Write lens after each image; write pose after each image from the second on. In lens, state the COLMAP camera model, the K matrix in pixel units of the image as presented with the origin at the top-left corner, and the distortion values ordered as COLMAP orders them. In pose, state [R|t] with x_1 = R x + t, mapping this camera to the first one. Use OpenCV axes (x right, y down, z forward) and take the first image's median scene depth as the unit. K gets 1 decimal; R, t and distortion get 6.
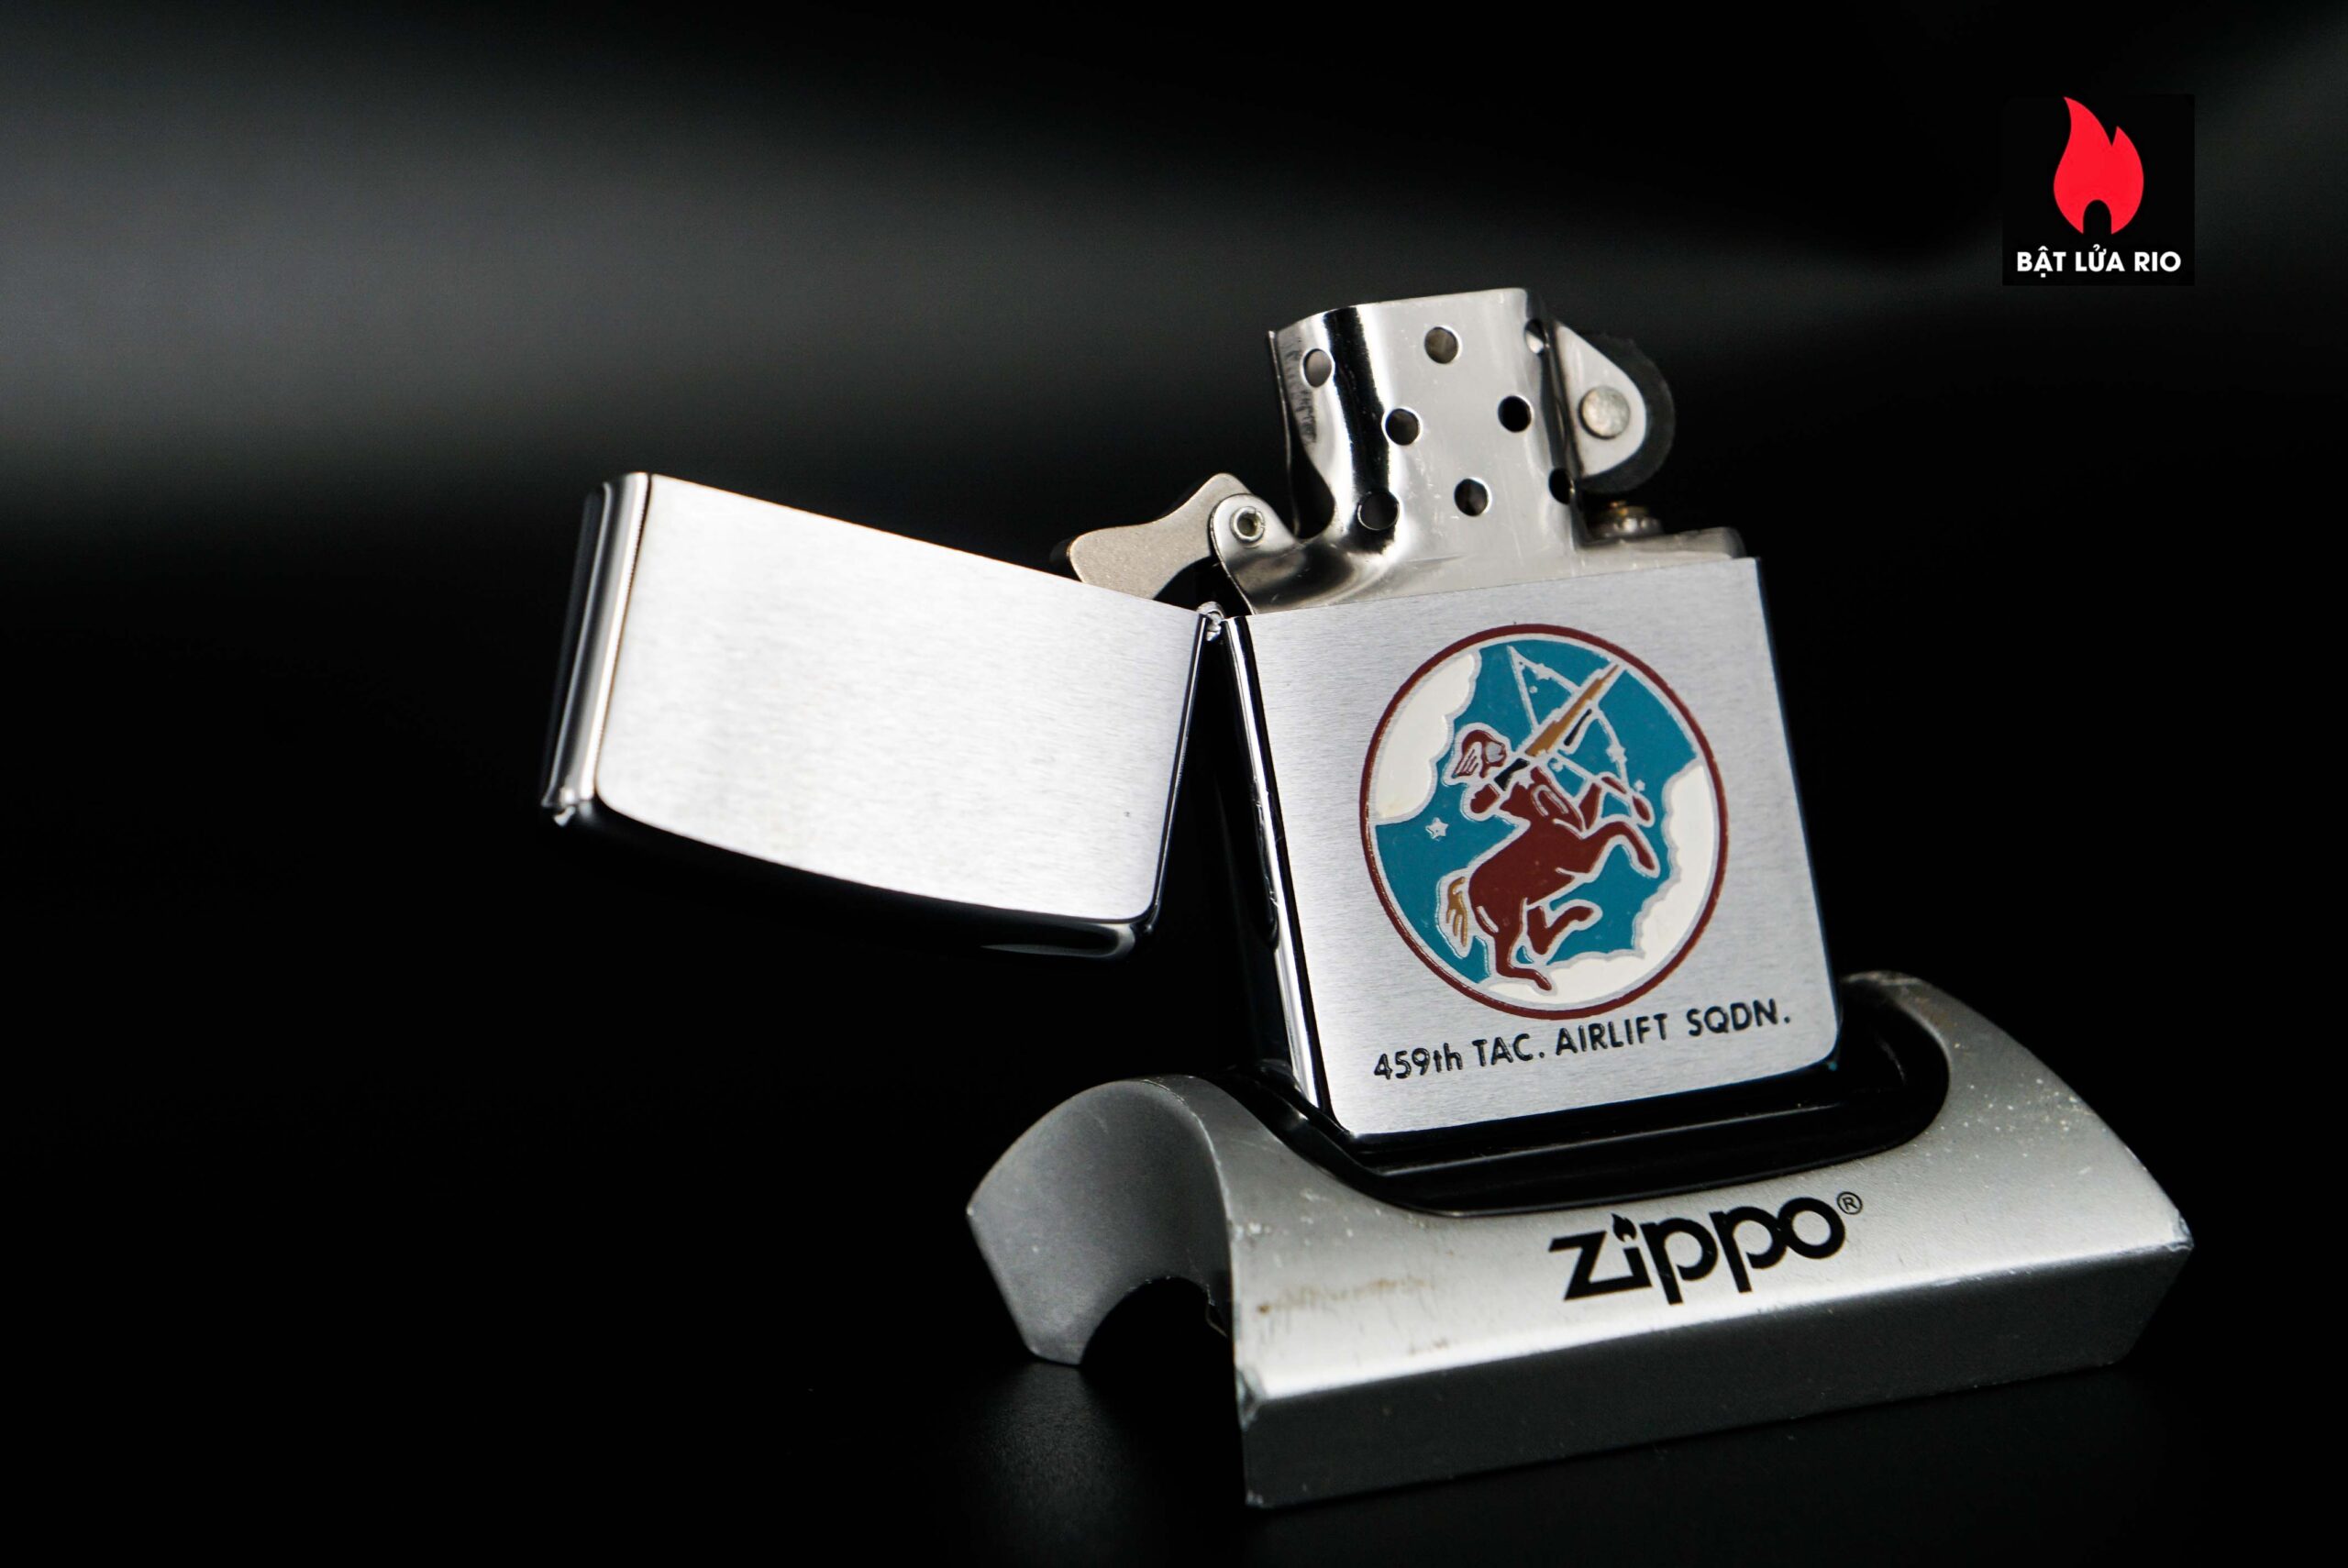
lens RADIAL K [[5809.3, 0, 1138.0], [0, 5809.3, 790.7], [0, 0, 1]] dist [0.324368, 0.344481]
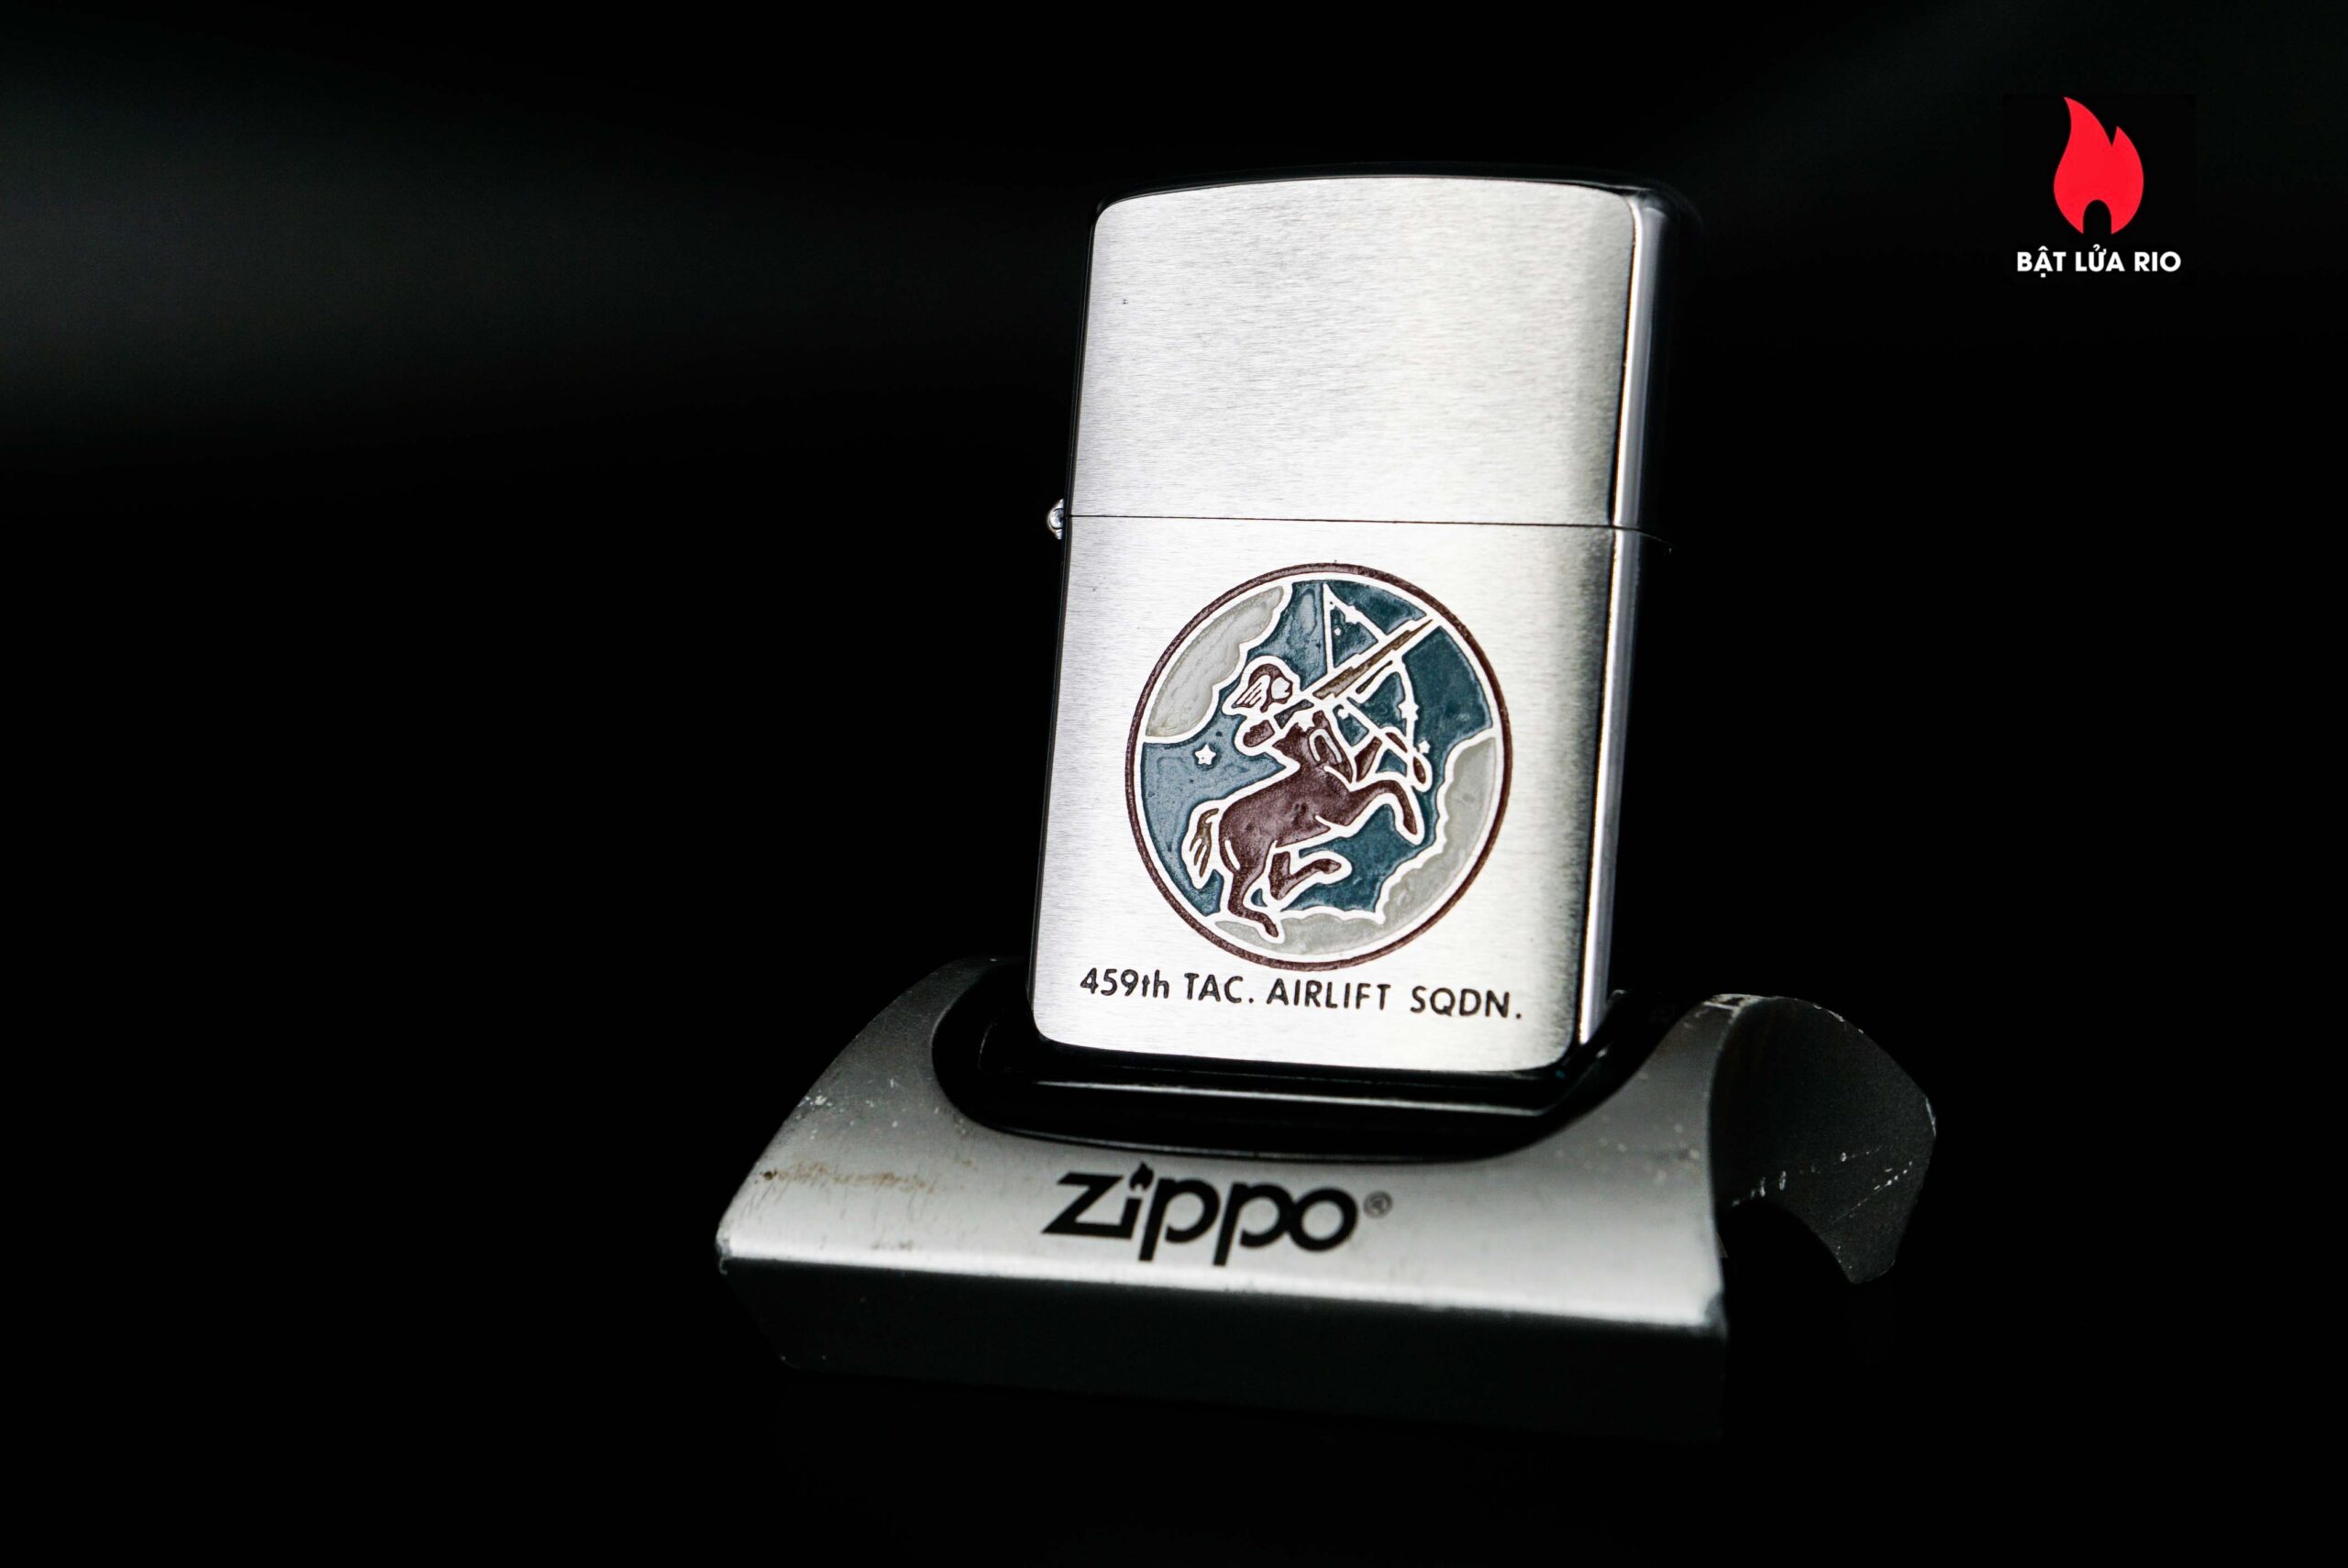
lens RADIAL K [[5809.3, 0, 1138.0], [0, 5809.3, 790.7], [0, 0, 1]] dist [0.324368, 0.344481]
pose [[0.703178, 0.155586, -0.693782, 0.724328], [-0.126865, 0.987561, 0.092886, -0.077302], [0.699604, 0.022701, 0.714170, 0.287444]]
